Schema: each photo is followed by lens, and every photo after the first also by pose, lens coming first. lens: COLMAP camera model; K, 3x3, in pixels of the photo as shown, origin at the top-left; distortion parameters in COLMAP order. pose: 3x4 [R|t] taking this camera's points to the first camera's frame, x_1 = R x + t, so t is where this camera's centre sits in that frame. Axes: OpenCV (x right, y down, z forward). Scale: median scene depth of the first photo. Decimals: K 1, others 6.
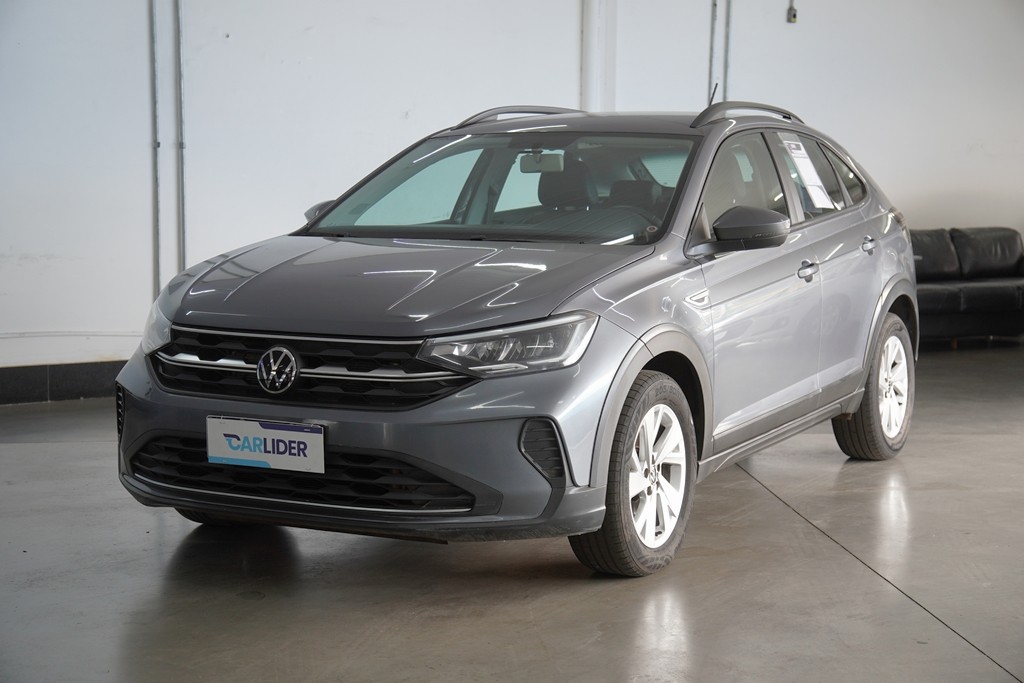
lens RADIAL K [[1684.5, 0, 512.0], [0, 1684.5, 341.5], [0, 0, 1]] dist [0.262461, 0.020712]
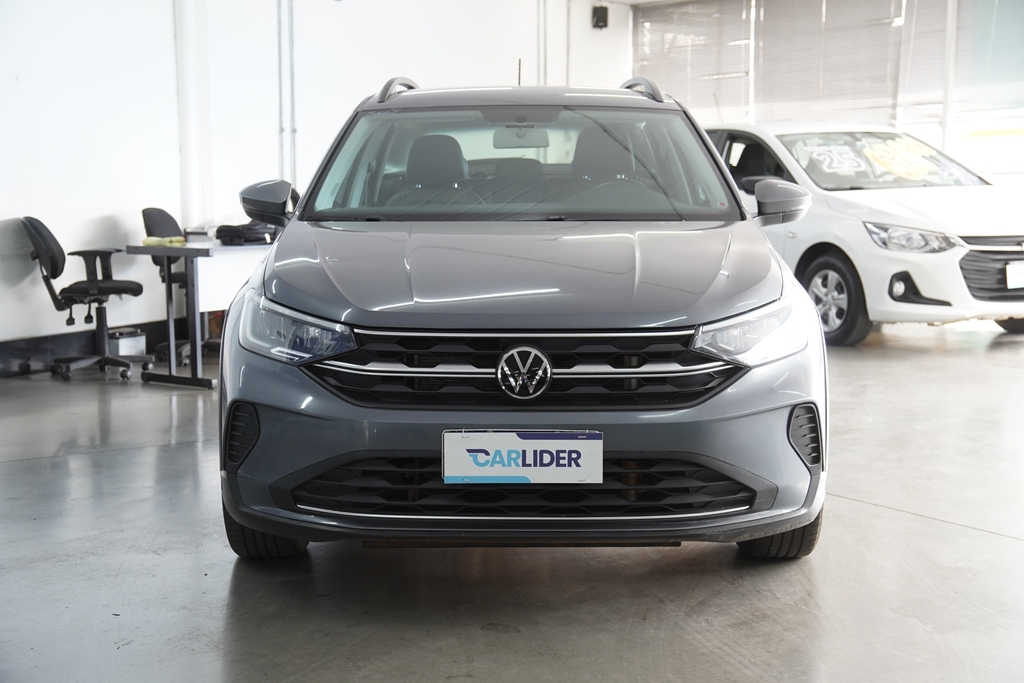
lens RADIAL K [[1604.4, 0, 512.0], [0, 1604.4, 341.5], [0, 0, 1]] dist [0.246841, 0.025333]
pose [[0.886326, -0.060765, 0.459057, -0.529864], [0.051164, 0.998134, 0.033337, -0.027909], [-0.460226, -0.006060, 0.887781, 0.254330]]
